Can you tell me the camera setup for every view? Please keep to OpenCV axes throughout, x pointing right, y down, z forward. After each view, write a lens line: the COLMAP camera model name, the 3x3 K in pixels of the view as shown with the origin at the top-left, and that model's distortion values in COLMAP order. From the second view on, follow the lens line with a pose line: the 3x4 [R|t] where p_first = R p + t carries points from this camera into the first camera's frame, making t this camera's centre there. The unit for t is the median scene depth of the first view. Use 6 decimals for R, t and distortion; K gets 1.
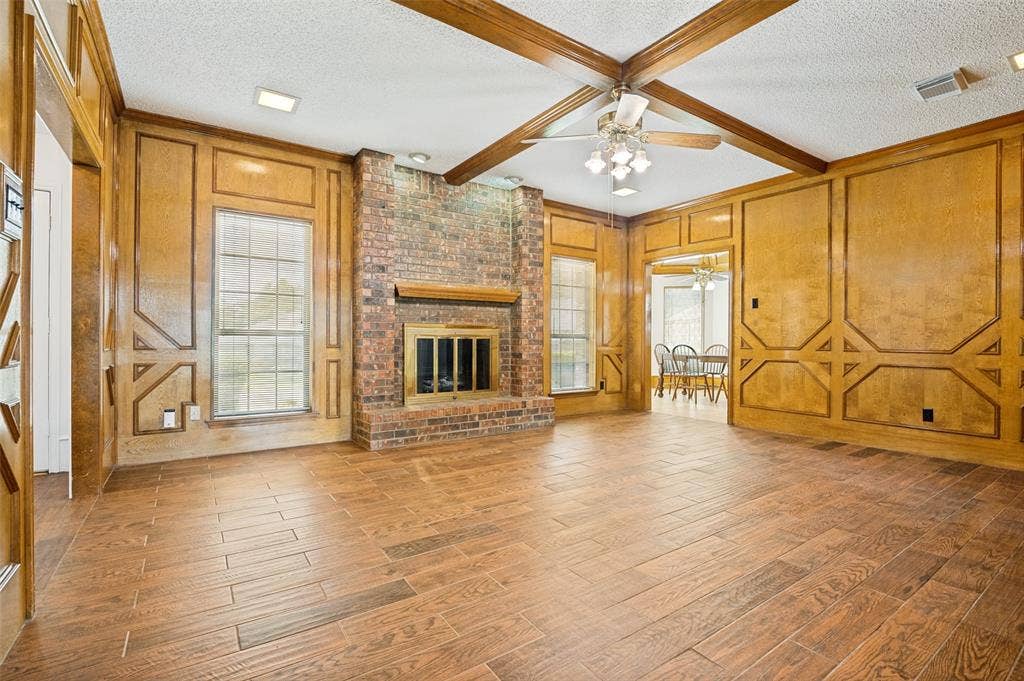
lens RADIAL K [[471.5, 0, 514.3], [0, 471.5, 327.7], [0, 0, 1]] dist [-0.000761, -0.008069]
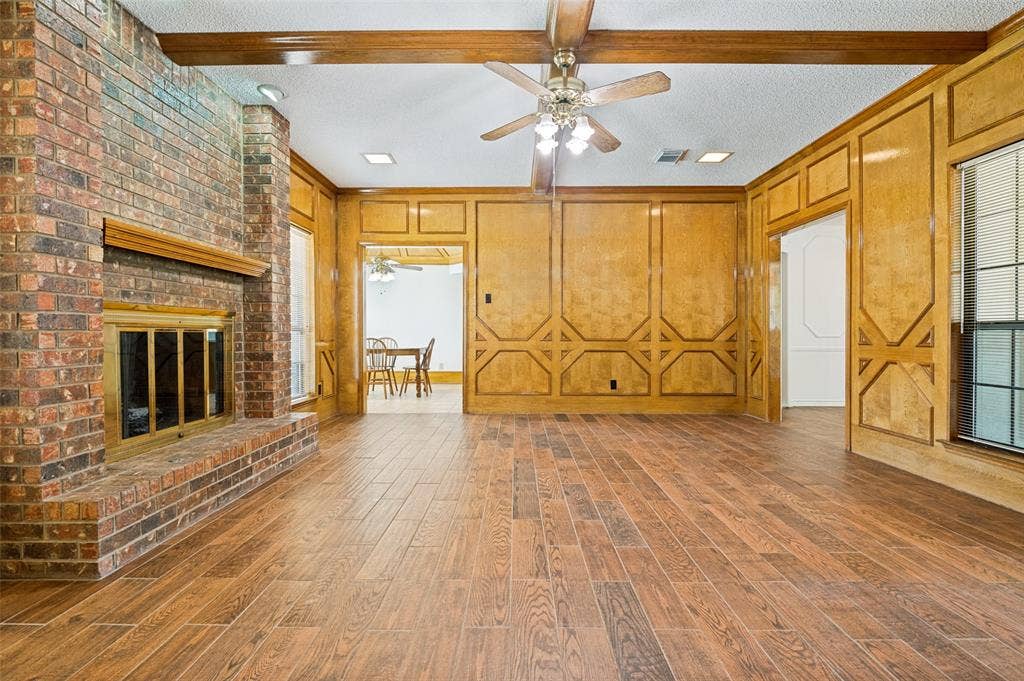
lens RADIAL K [[471.5, 0, 514.3], [0, 471.5, 327.7], [0, 0, 1]] dist [-0.000761, -0.008069]
pose [[0.574155, 0.004112, 0.818736, -0.362464], [-0.015731, 0.999858, 0.006010, 0.008679], [-0.818595, -0.016330, 0.574139, 0.346691]]
